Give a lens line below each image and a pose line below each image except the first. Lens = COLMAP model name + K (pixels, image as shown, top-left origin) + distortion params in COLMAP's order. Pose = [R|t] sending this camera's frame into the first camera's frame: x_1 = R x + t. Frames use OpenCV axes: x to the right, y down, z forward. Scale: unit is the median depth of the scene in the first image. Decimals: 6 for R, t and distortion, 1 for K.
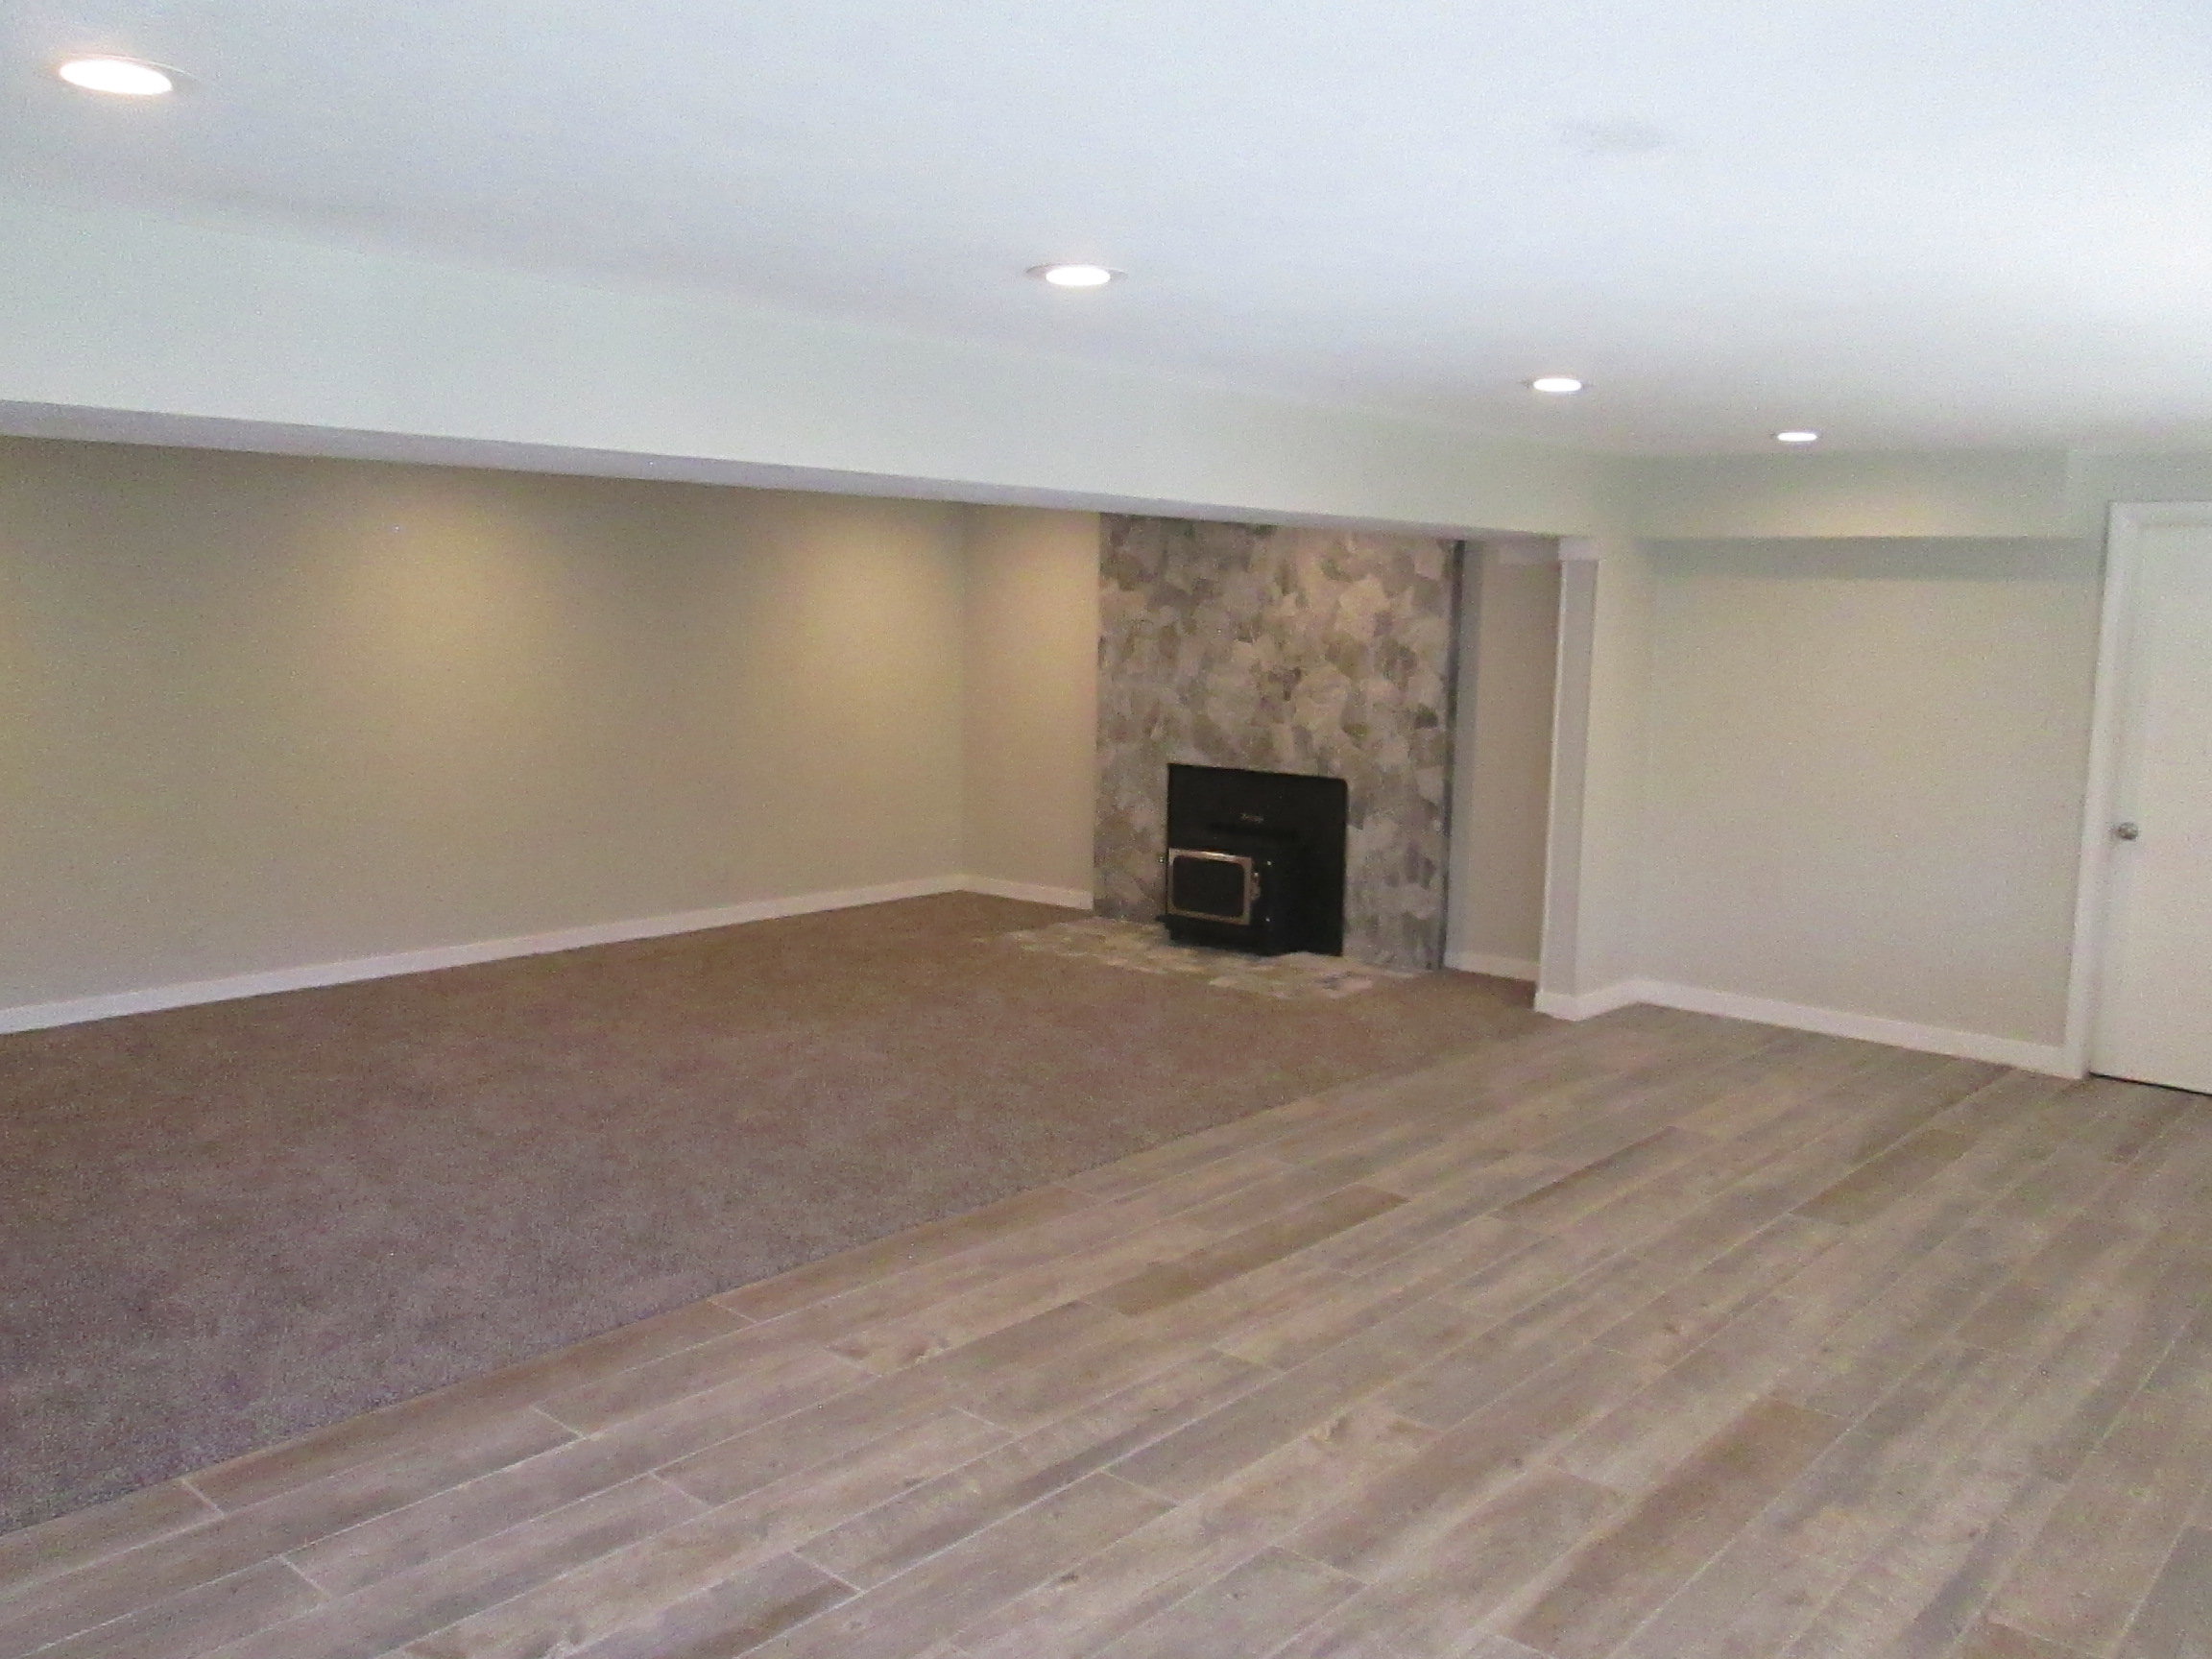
lens RADIAL K [[1800.8, 0, 1064.7], [0, 1800.8, 820.2], [0, 0, 1]] dist [-0.072095, 0.027228]
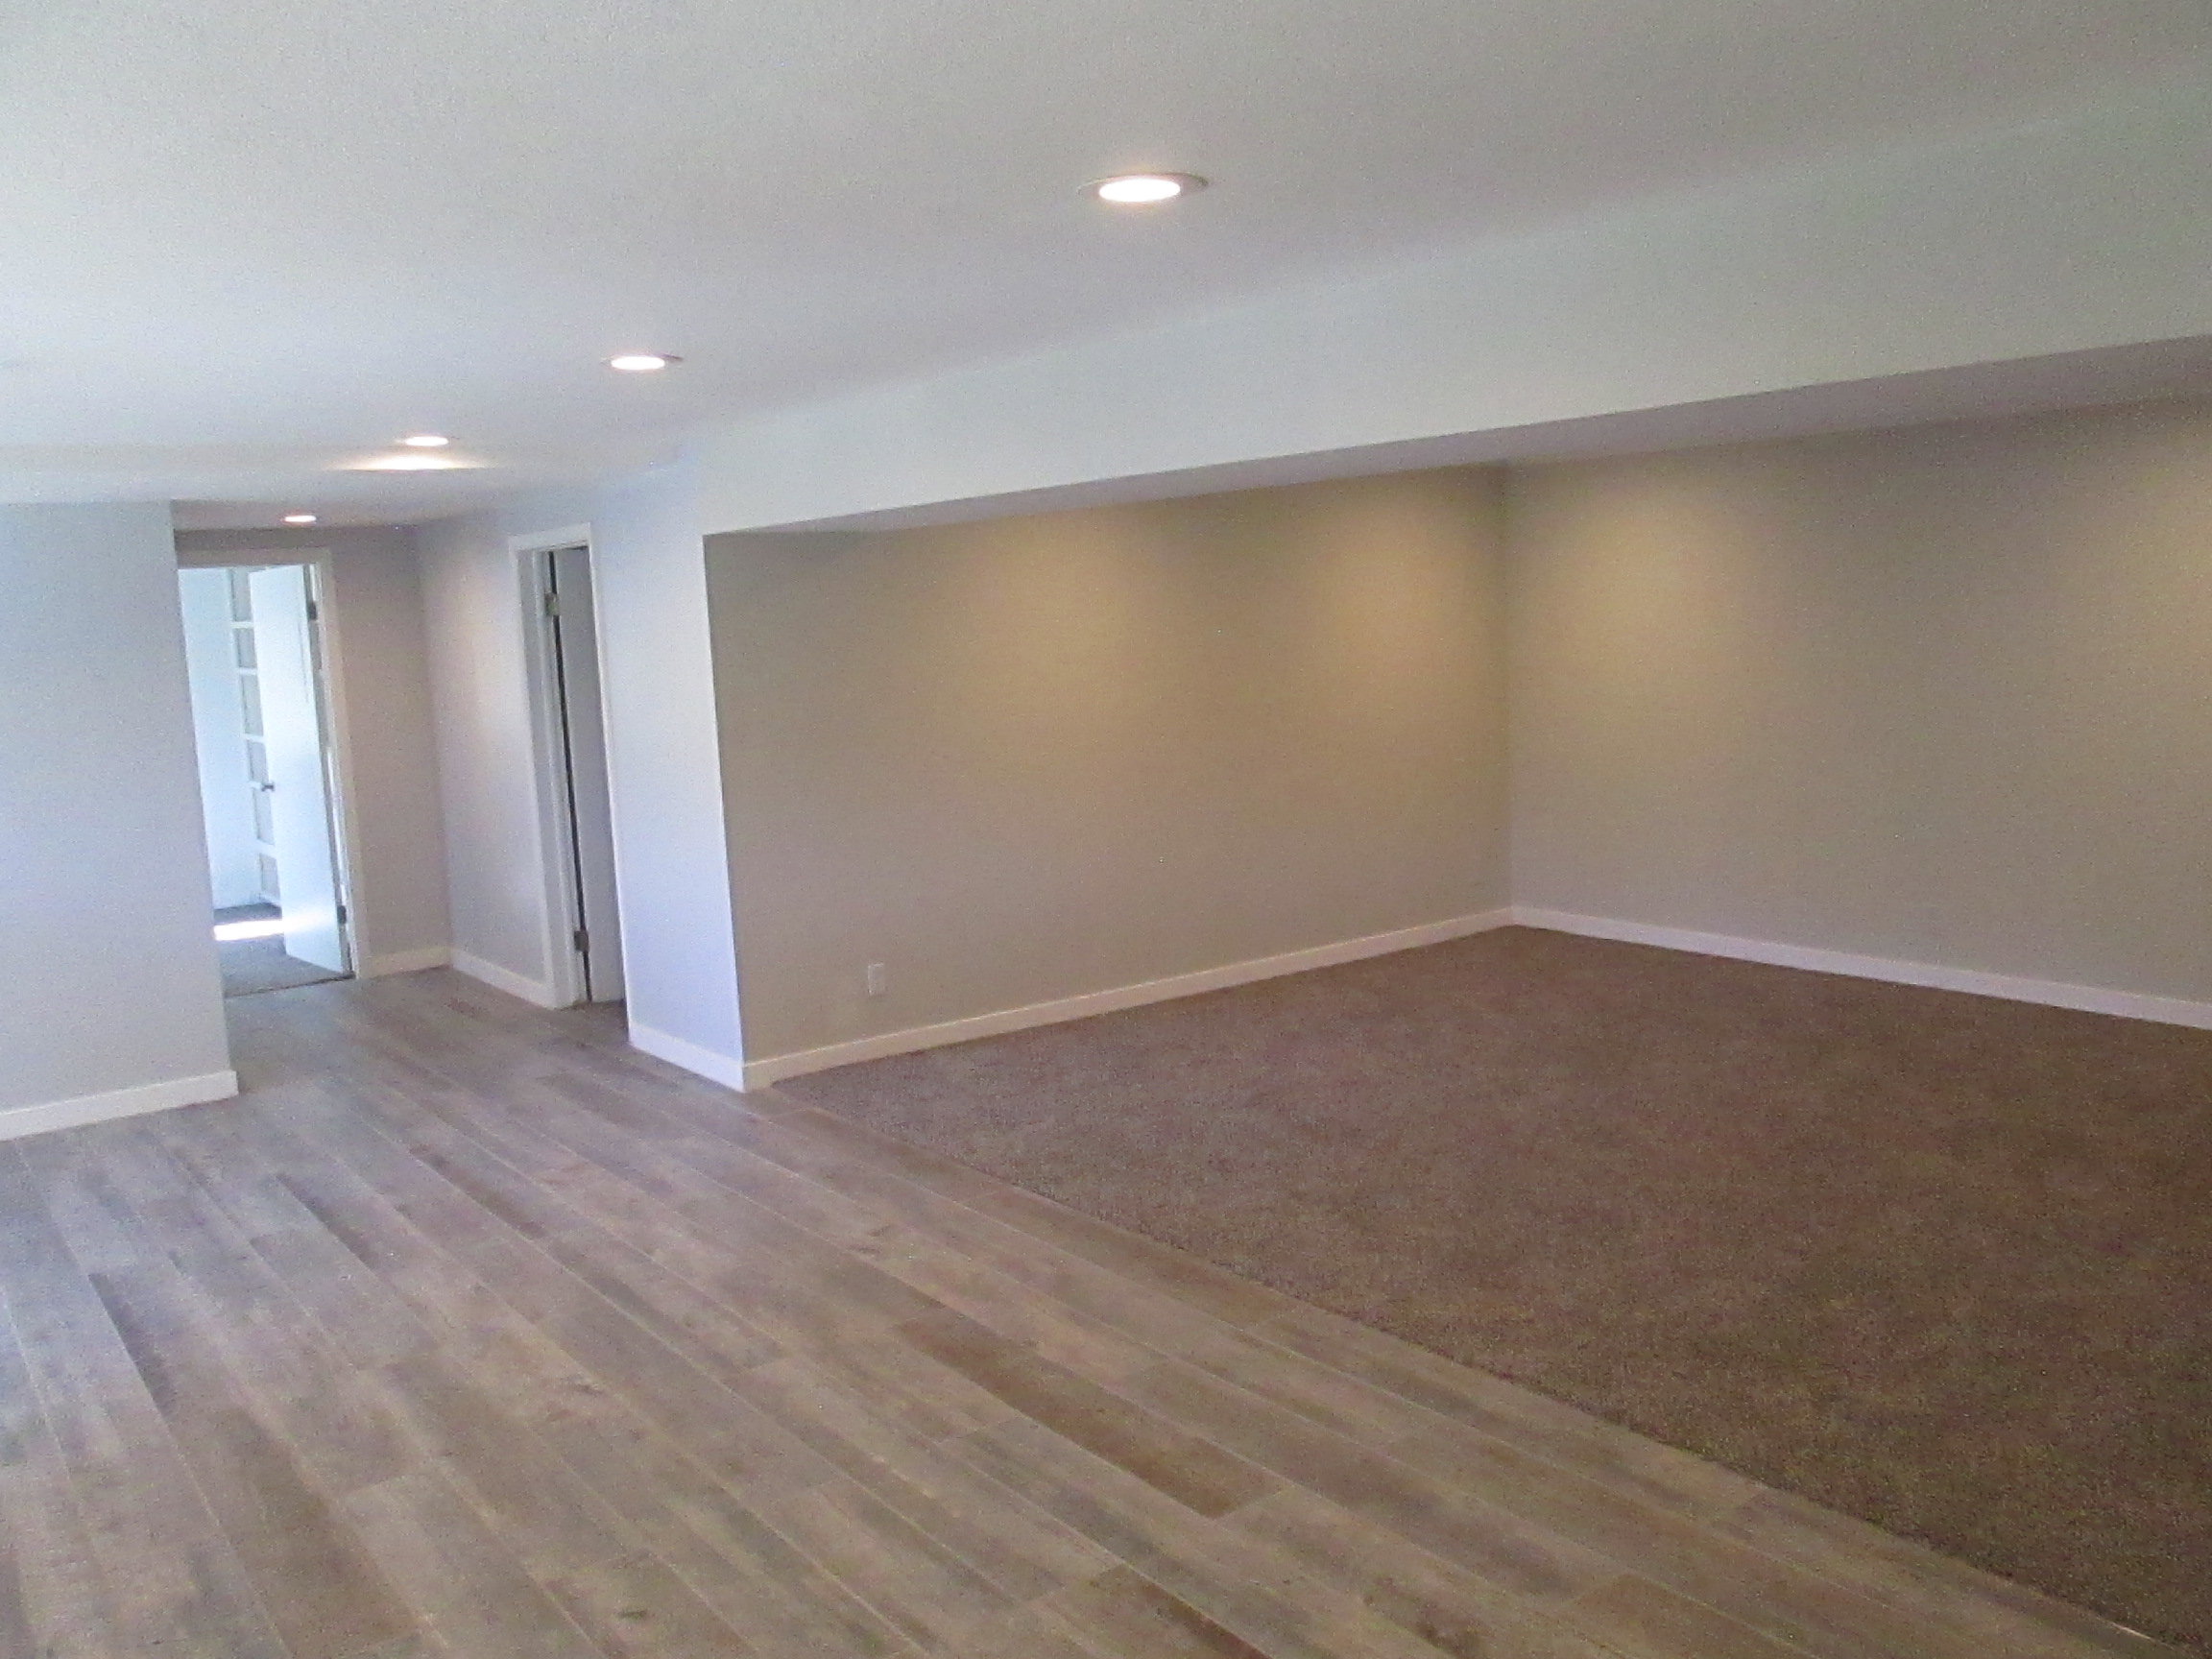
lens RADIAL K [[1800.8, 0, 1124.5], [0, 1800.8, 816.0], [0, 0, 1]] dist [-0.072095, 0.027228]
pose [[-0.163616, 0.114190, -0.979893, 0.876907], [-0.081089, 0.988361, 0.128717, -0.130971], [0.983186, 0.100519, -0.152452, 1.139530]]
